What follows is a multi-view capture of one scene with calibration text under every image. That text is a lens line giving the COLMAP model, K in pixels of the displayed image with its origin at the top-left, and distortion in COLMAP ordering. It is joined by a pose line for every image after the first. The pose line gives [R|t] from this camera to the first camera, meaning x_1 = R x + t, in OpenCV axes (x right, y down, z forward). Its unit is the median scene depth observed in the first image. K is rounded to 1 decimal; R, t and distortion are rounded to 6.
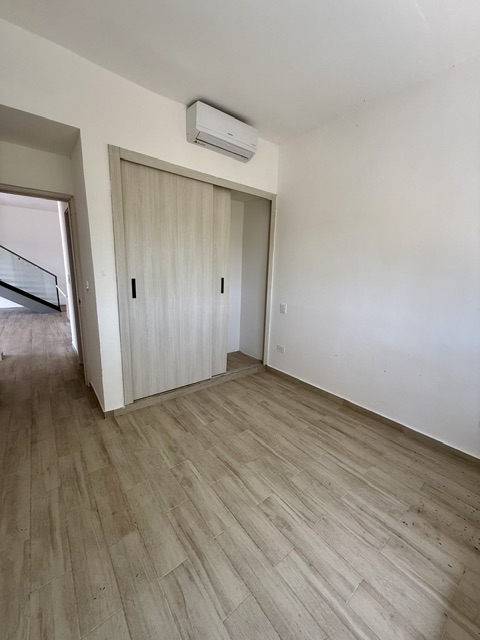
lens RADIAL K [[257.7, 0, 237.8], [0, 257.7, 319.7], [0, 0, 1]] dist [-0.001459, 0.000029]
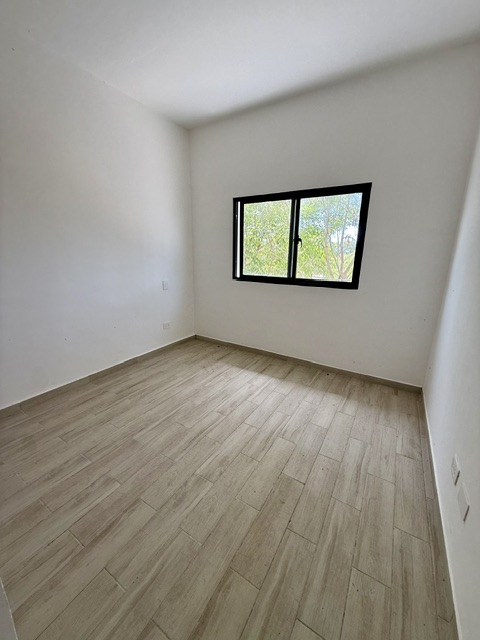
lens RADIAL K [[257.7, 0, 238.0], [0, 257.7, 318.5], [0, 0, 1]] dist [-0.001459, 0.000029]
pose [[-0.346035, -0.266281, 0.899641, -0.878758], [0.159921, 0.928107, 0.336218, -0.193998], [-0.924492, 0.260214, -0.278574, 0.982839]]
